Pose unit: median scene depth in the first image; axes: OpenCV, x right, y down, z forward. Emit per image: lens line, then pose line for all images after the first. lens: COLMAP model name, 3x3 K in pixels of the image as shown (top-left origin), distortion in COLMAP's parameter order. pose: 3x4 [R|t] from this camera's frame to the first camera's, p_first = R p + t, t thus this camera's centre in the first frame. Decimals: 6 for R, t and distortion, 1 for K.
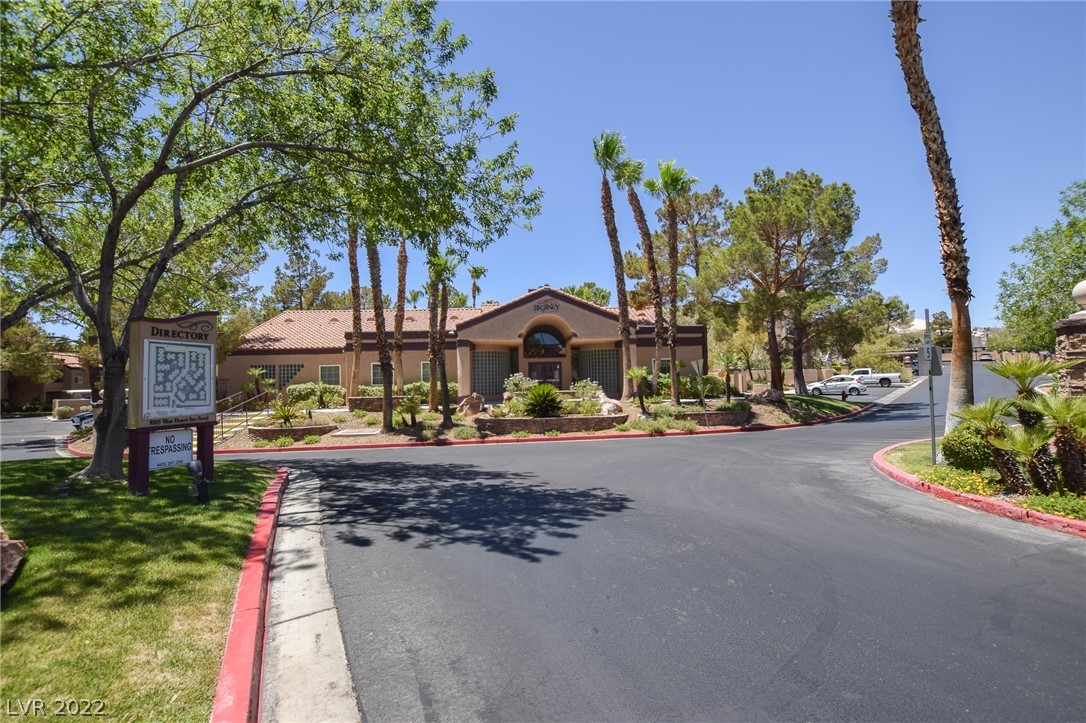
lens RADIAL K [[469.8, 0, 544.1], [0, 469.8, 359.3], [0, 0, 1]] dist [-0.000952, -0.000146]
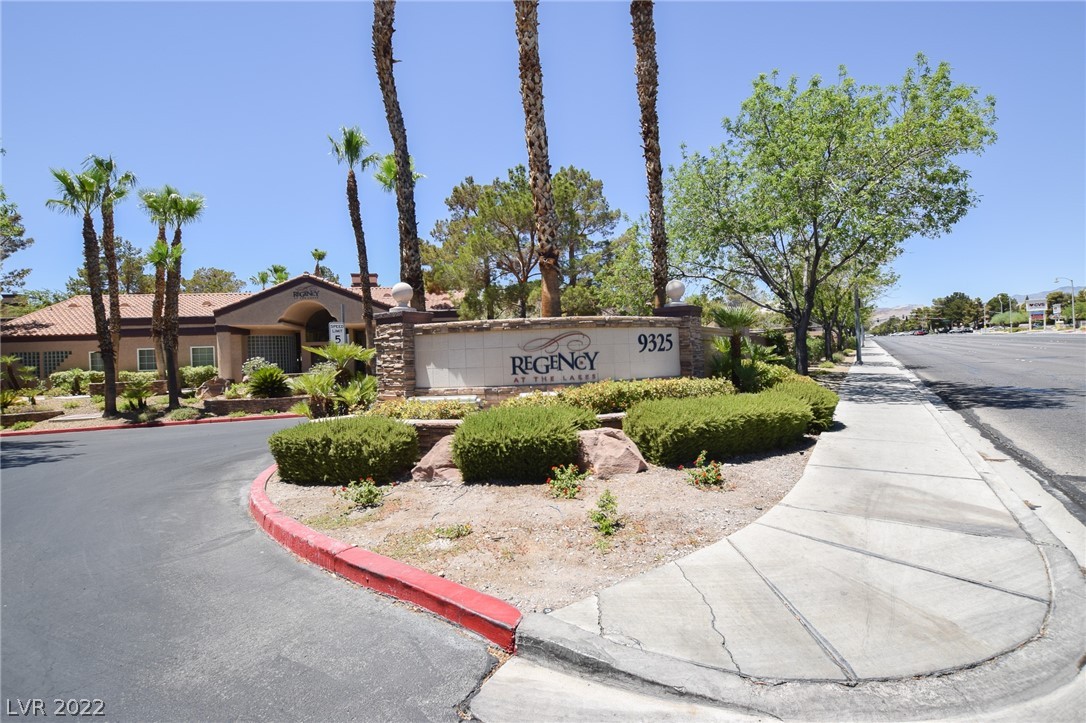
lens RADIAL K [[469.8, 0, 542.4], [0, 469.8, 364.7], [0, 0, 1]] dist [-0.000952, -0.000146]
pose [[0.992376, -0.016312, 0.122167, 0.460881], [0.010280, 0.998704, 0.049837, 0.000744], [-0.122822, -0.048201, 0.991258, -0.126185]]
